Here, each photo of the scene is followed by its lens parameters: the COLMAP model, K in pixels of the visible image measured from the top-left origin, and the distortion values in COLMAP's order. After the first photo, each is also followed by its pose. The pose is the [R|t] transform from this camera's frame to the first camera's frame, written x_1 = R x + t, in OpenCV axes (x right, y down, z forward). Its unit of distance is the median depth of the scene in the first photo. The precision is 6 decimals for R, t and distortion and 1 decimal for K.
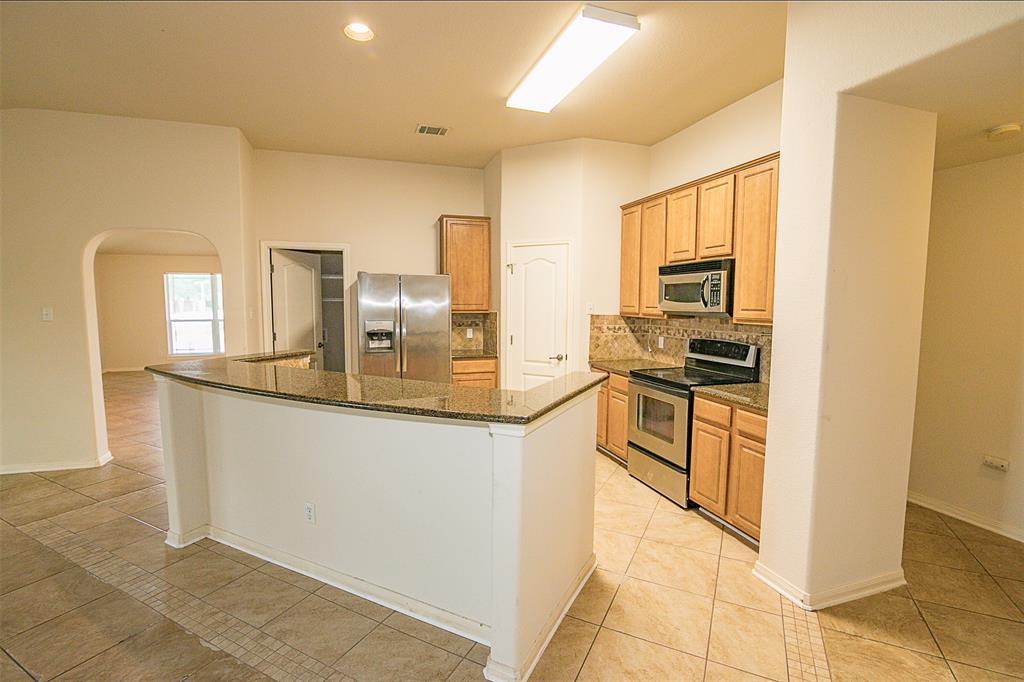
lens RADIAL K [[471.8, 0, 512.0], [0, 471.8, 341.0], [0, 0, 1]] dist [-0.022009, 0.000409]
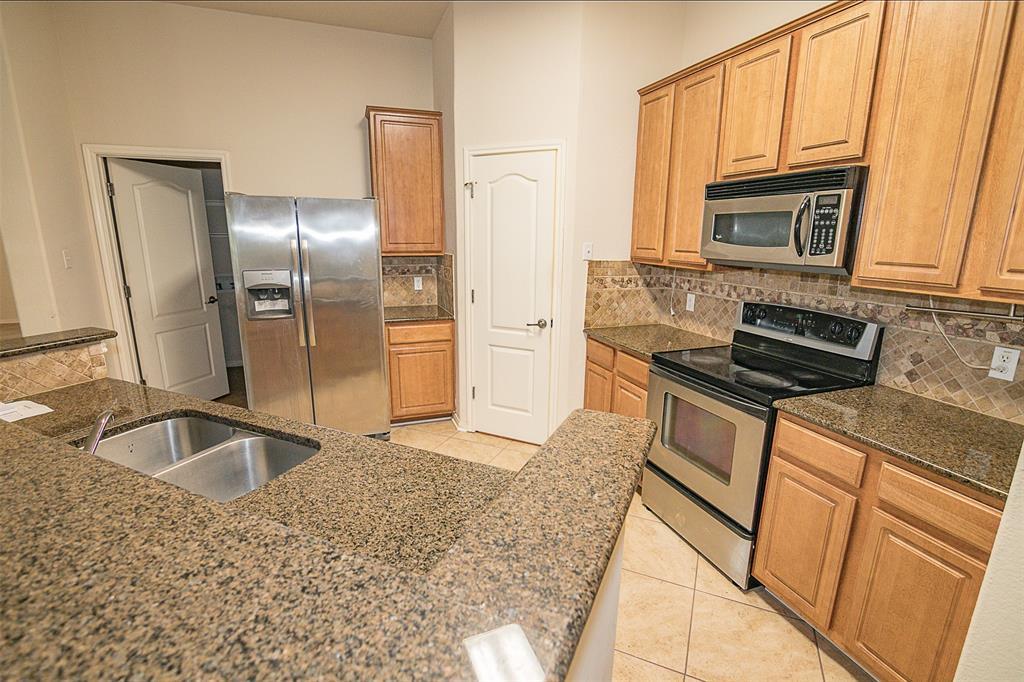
lens RADIAL K [[471.8, 0, 512.0], [0, 471.8, 341.0], [0, 0, 1]] dist [-0.022009, 0.000409]
pose [[0.999240, -0.004925, 0.038674, 0.033693], [-0.000493, 0.990312, 0.138858, -0.038208], [-0.038983, -0.138771, 0.989557, 0.347265]]
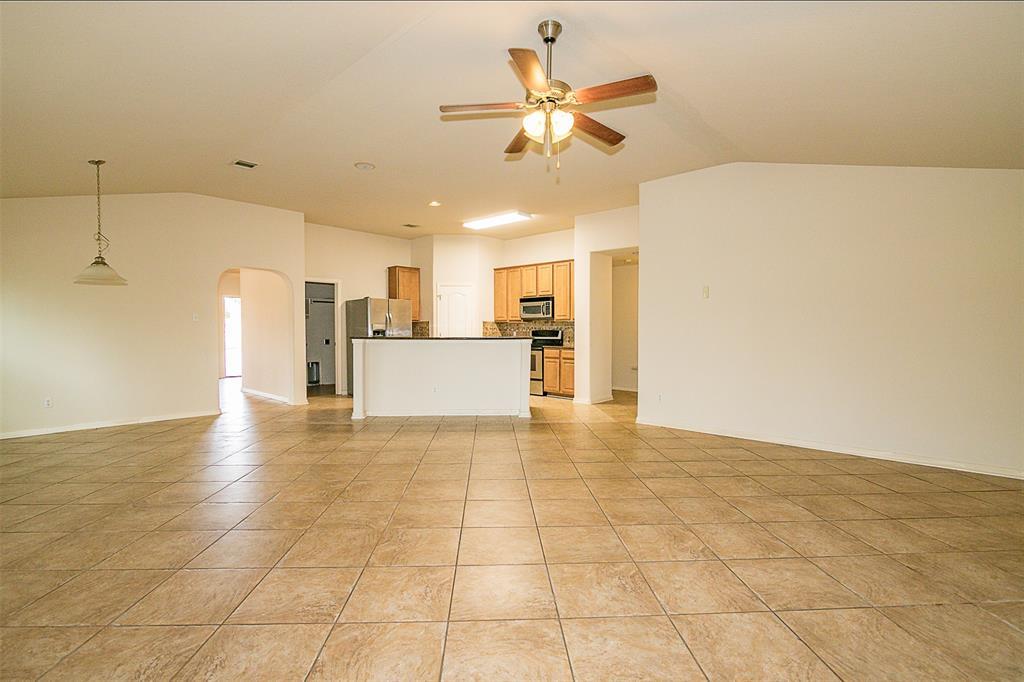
lens RADIAL K [[471.8, 0, 512.0], [0, 471.8, 341.0], [0, 0, 1]] dist [-0.022009, 0.000409]
pose [[0.868386, -0.021306, 0.495431, -0.770666], [0.050725, 0.997652, -0.046006, 0.134375], [-0.493288, 0.065082, 0.867428, -0.851967]]
